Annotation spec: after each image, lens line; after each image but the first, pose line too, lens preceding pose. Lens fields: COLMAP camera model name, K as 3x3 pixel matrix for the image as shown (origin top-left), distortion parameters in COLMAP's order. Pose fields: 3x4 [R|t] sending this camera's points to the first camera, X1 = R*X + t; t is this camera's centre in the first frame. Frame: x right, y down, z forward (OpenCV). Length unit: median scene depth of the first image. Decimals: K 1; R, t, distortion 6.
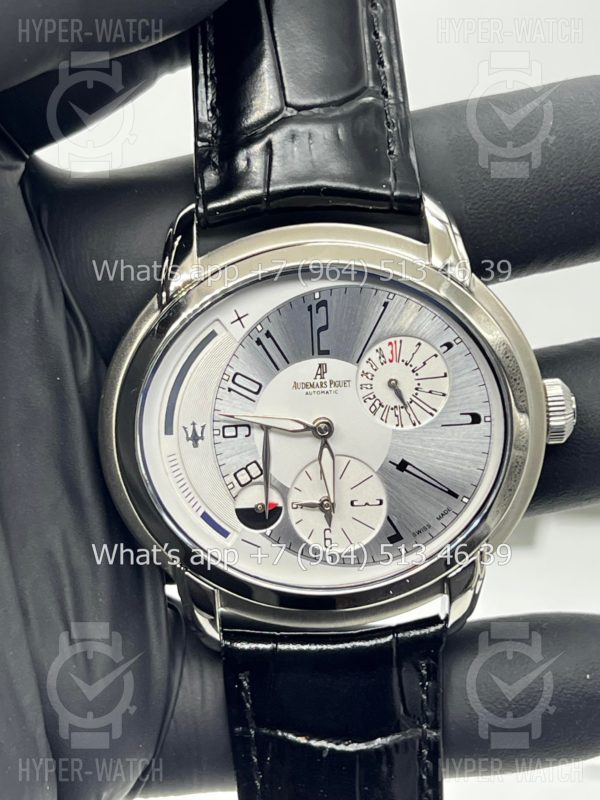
lens RADIAL K [[1711.9, 0, 297.1], [0, 1711.9, 401.8], [0, 0, 1]] dist [0.287384, 0.000000]
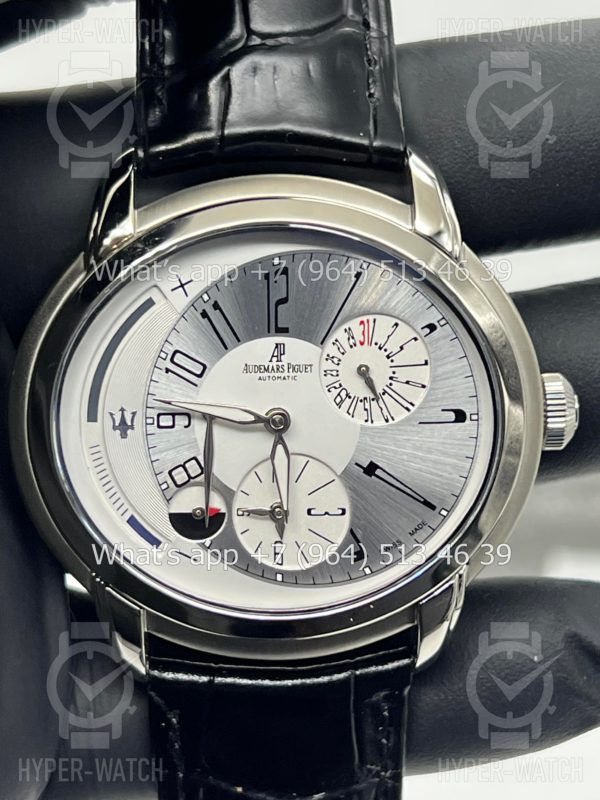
lens RADIAL K [[1711.9, 0, 294.8], [0, 1711.9, 413.7], [0, 0, 1]] dist [0.287384, 0.000000]
pose [[0.999158, 0.037296, 0.017084, 0.009053], [-0.037426, 0.999272, 0.007338, 0.005437], [-0.016797, -0.007971, 0.999827, 0.163939]]
